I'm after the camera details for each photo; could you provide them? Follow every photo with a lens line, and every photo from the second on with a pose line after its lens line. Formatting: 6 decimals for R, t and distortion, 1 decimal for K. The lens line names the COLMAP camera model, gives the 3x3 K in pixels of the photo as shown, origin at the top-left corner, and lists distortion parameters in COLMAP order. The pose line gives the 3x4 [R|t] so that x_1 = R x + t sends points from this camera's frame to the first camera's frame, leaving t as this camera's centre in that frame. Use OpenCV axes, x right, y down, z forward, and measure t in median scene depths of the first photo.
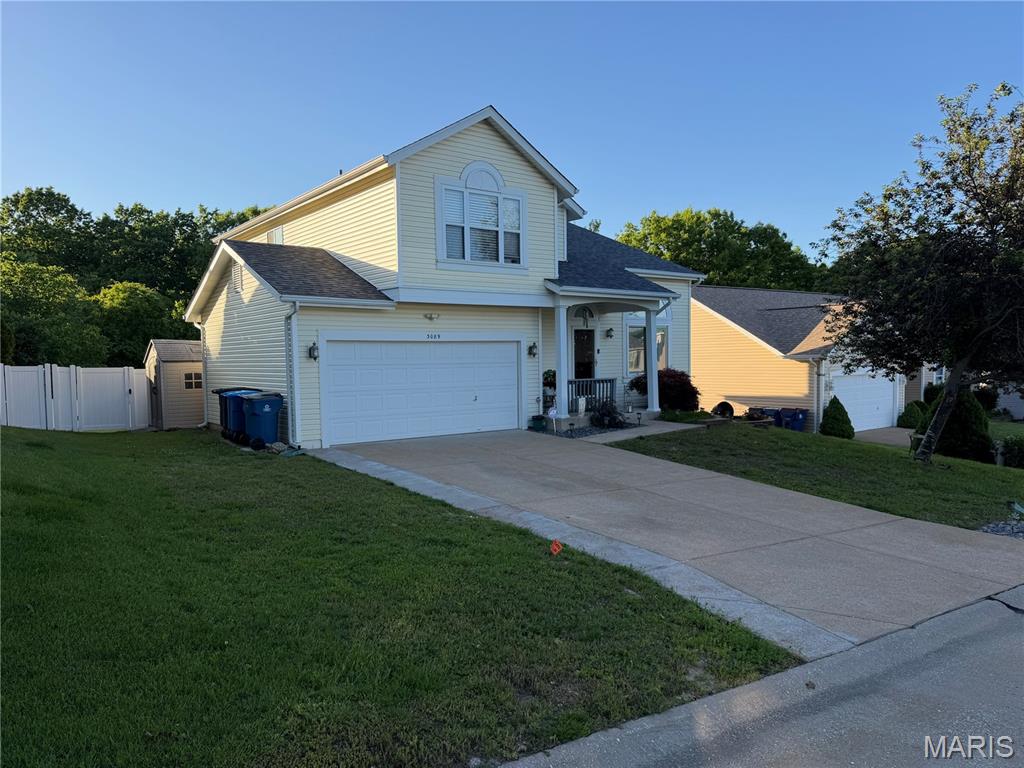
lens RADIAL K [[734.6, 0, 512.0], [0, 734.6, 384.0], [0, 0, 1]] dist [0.096361, 0.000026]
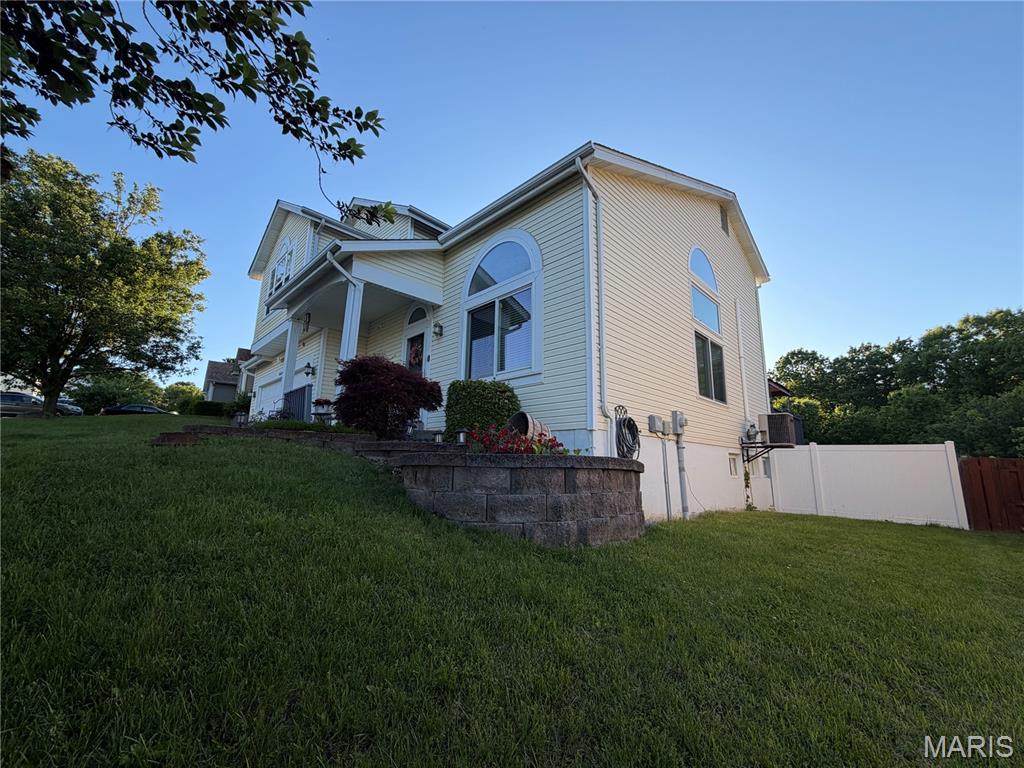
lens RADIAL K [[412.3, 0, 508.5], [0, 412.3, 384.9], [0, 0, 1]] dist [0.008292, -0.000534]
pose [[0.142448, -0.174016, -0.974385, 0.626176], [-0.058413, 0.981231, -0.183778, 0.061003], [0.988077, 0.083096, 0.129609, 1.241865]]
